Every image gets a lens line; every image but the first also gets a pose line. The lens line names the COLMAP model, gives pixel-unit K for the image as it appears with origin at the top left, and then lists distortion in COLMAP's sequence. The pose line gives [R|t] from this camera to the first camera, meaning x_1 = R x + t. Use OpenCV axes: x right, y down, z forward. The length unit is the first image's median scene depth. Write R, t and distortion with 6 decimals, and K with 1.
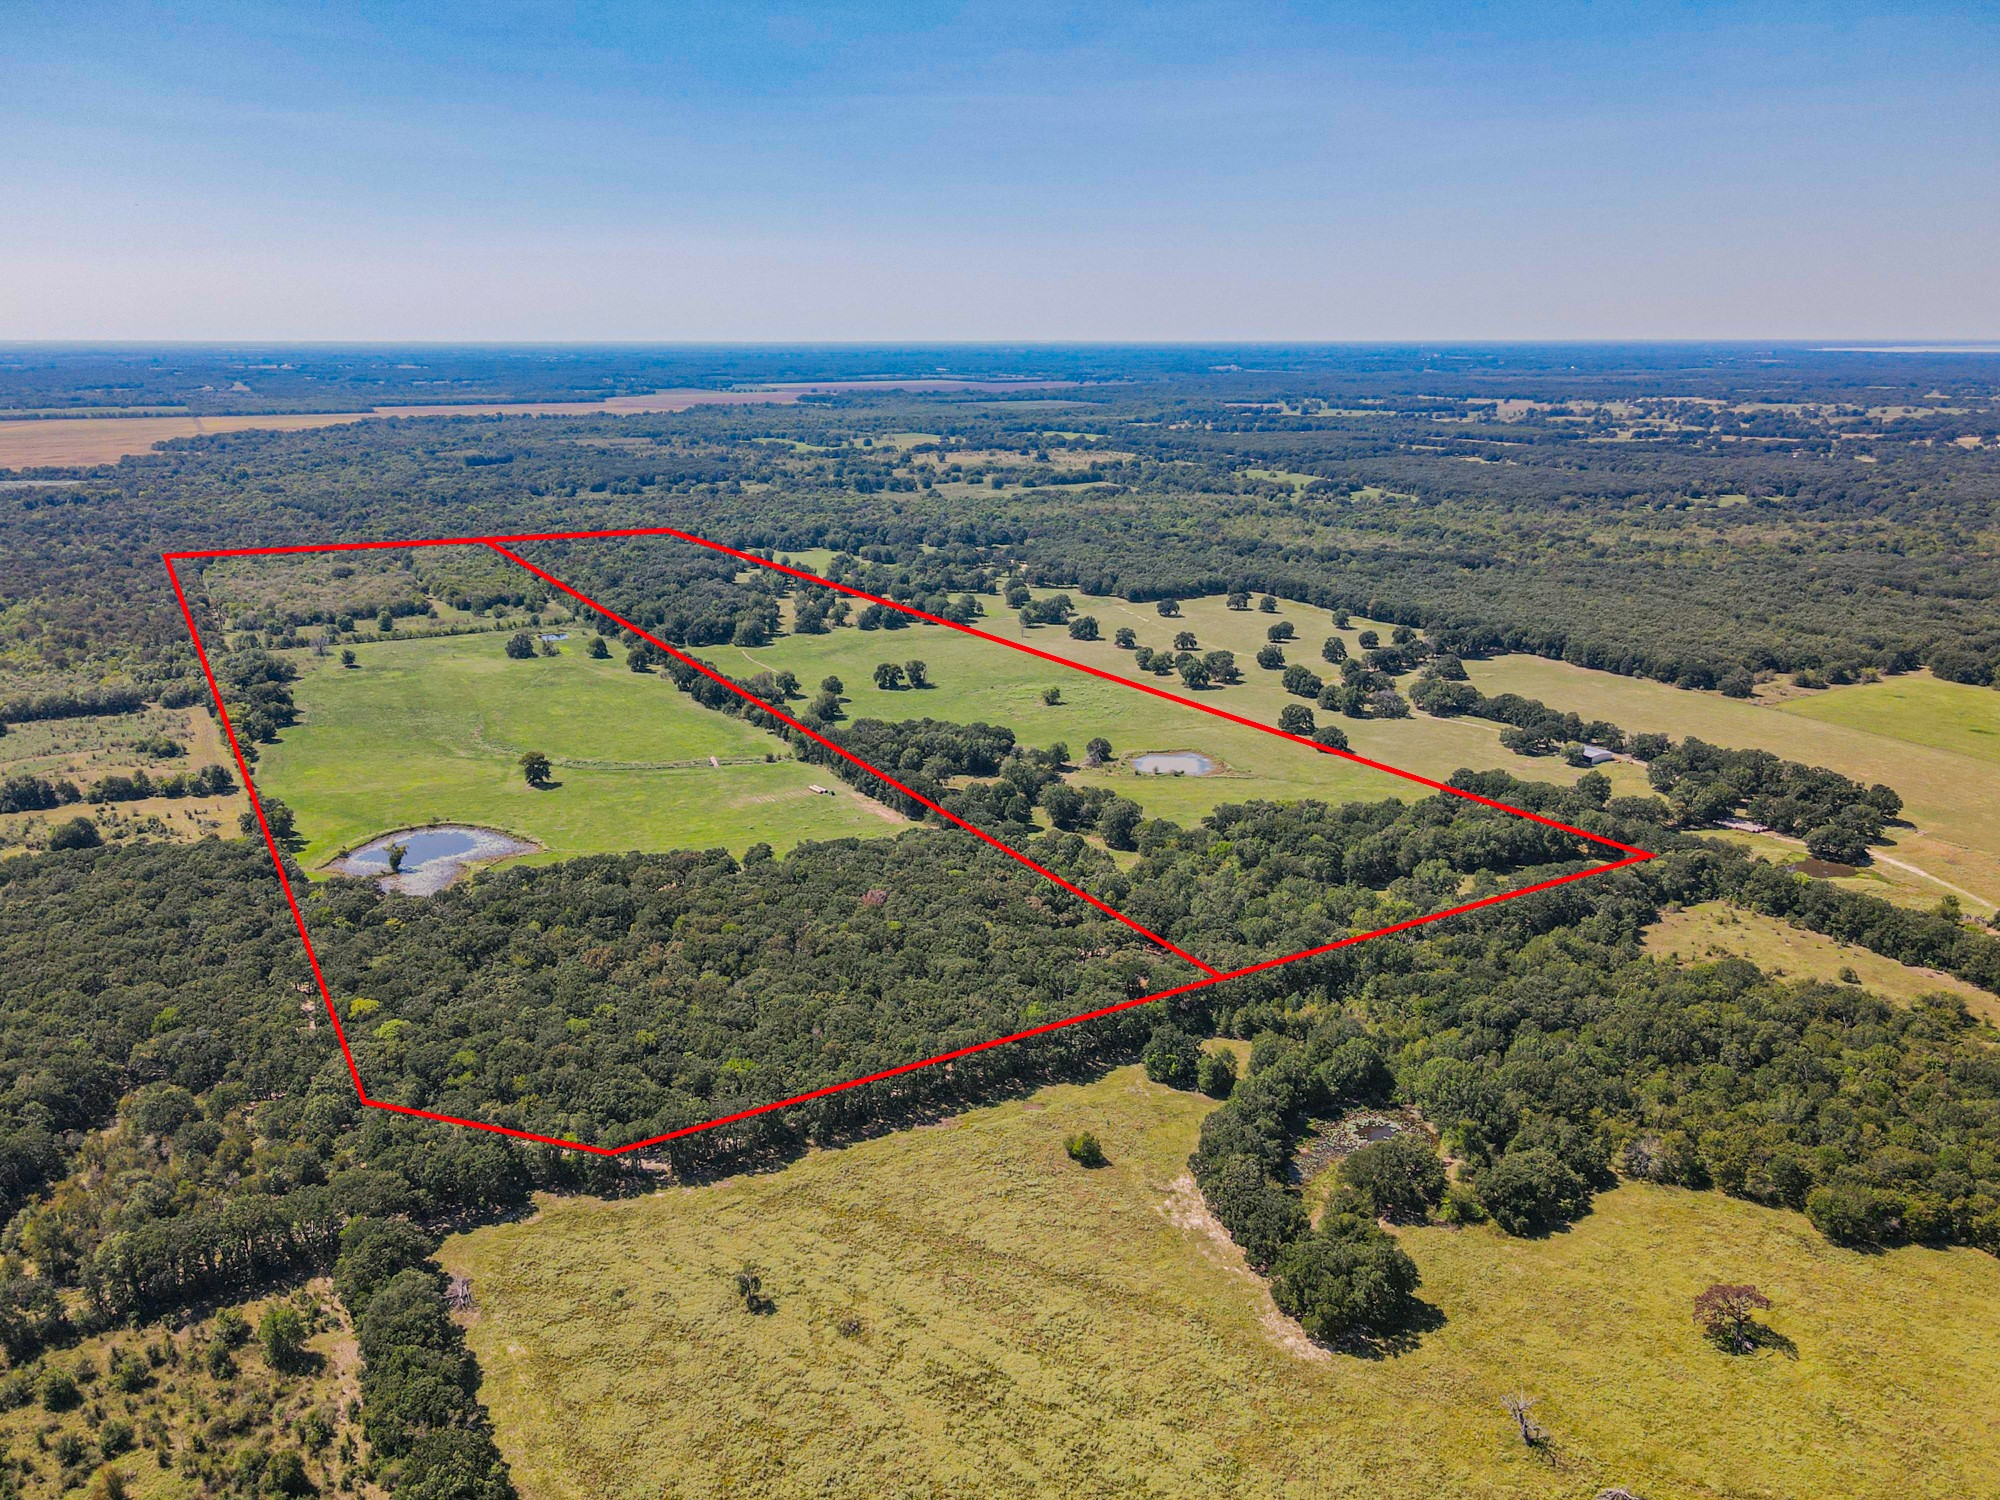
lens RADIAL K [[1380.0, 0, 1000.0], [0, 1380.0, 750.0], [0, 0, 1]] dist [0.021415, 0.004512]
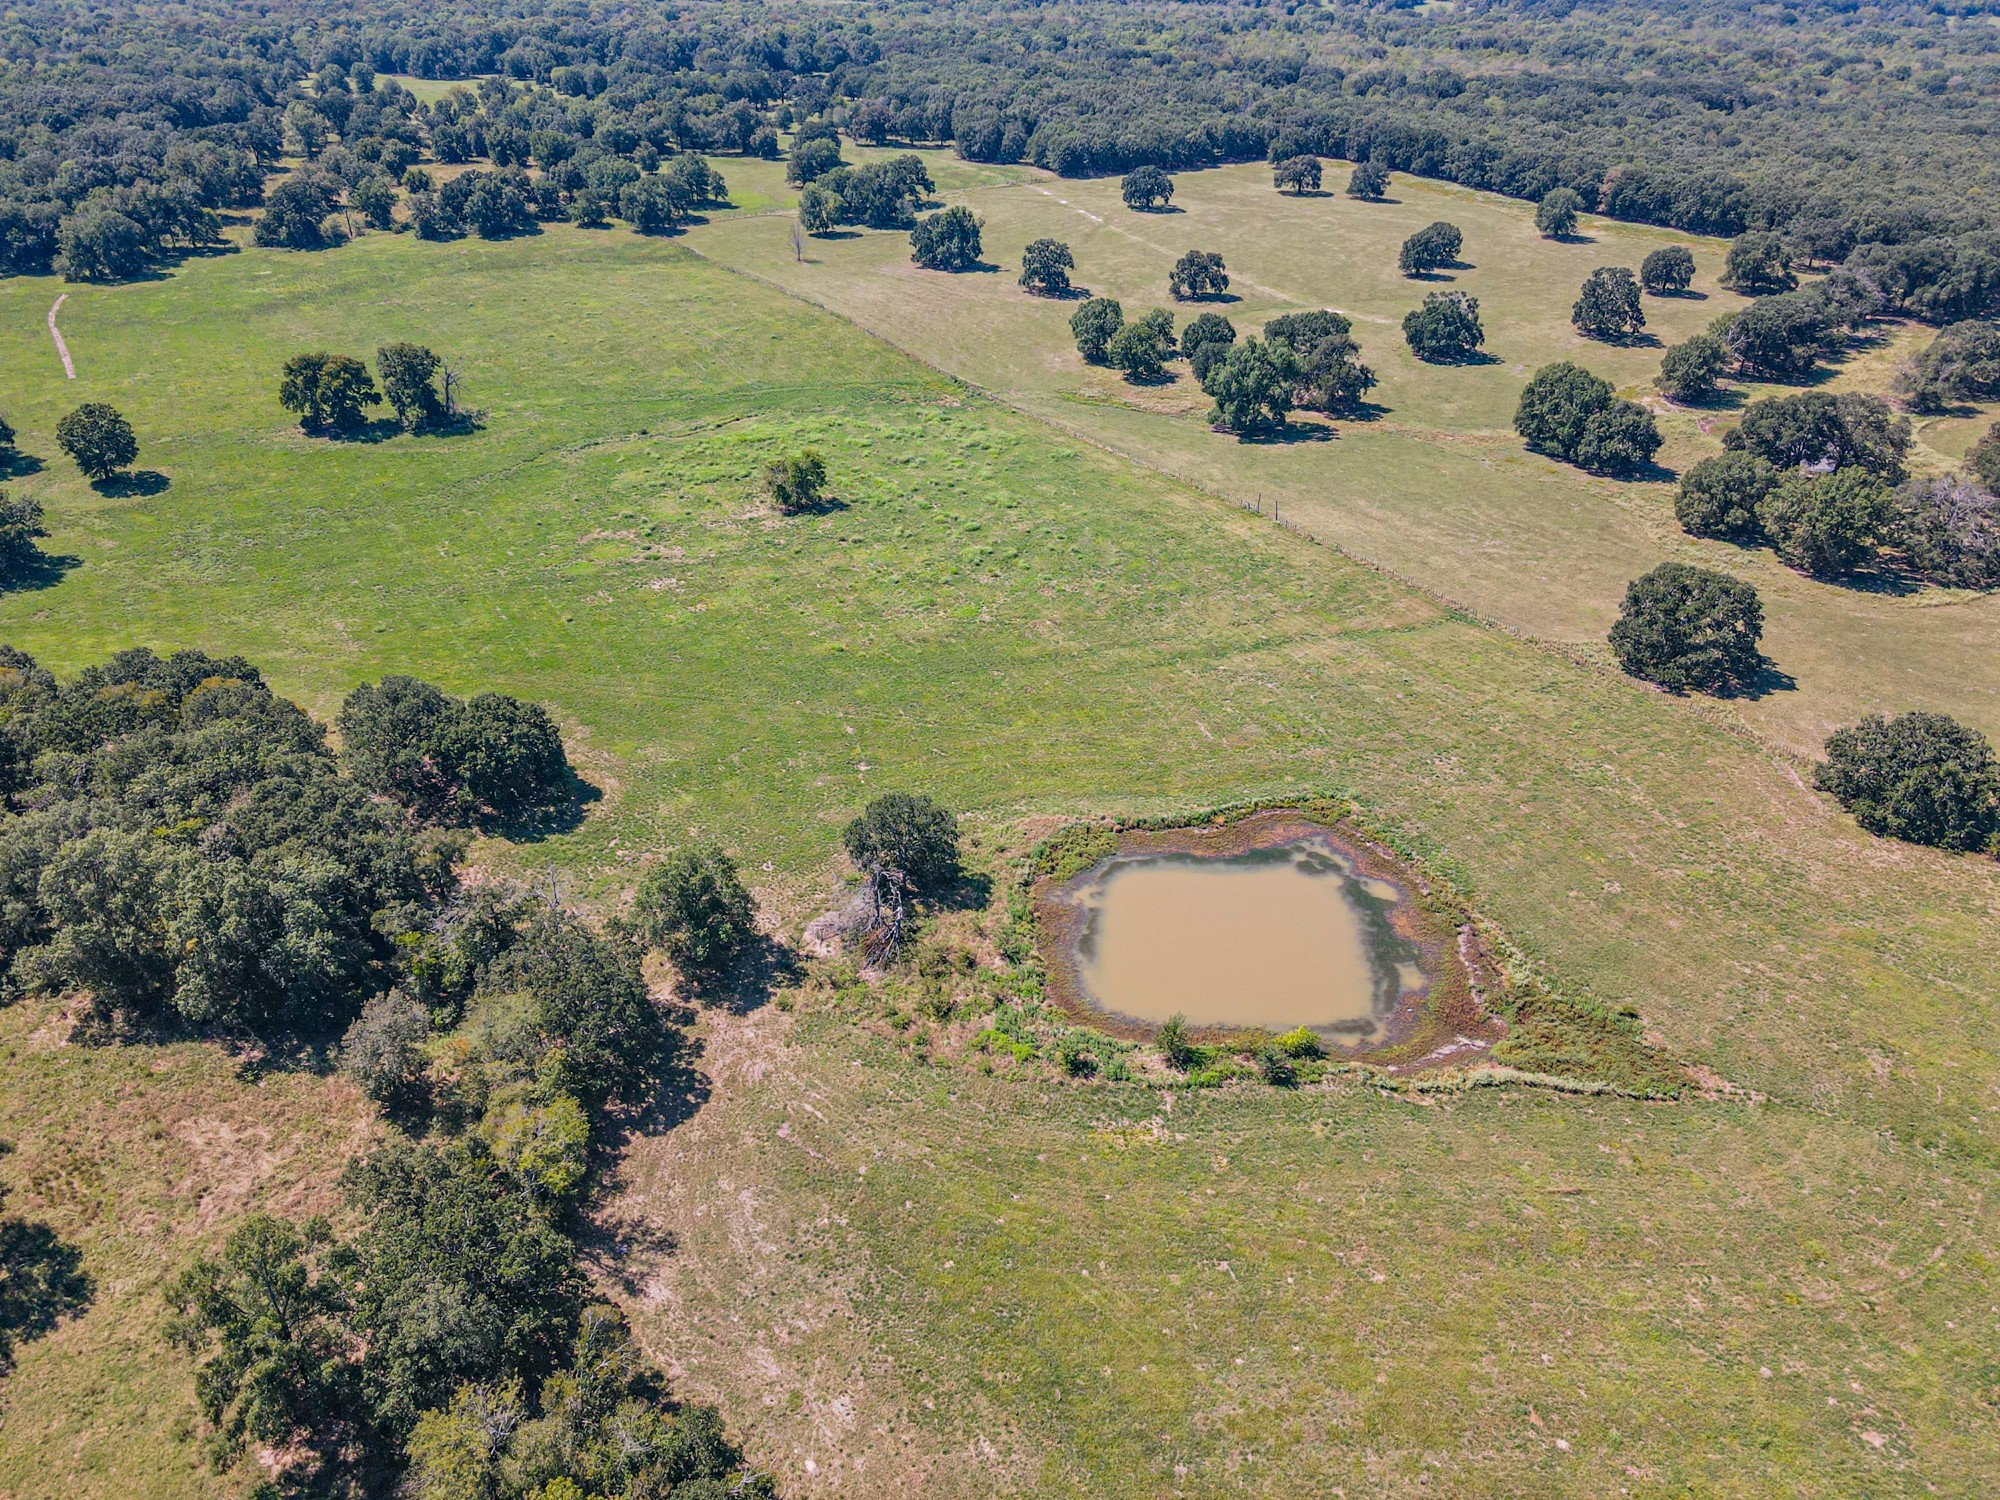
lens RADIAL K [[1380.0, 0, 1000.0], [0, 1380.0, 750.0], [0, 0, 1]] dist [0.021415, 0.004512]
pose [[0.998792, -0.015427, 0.046663, 0.051849], [0.002337, 0.963294, 0.268440, -0.049771], [-0.049092, -0.268006, 0.962166, 0.533393]]
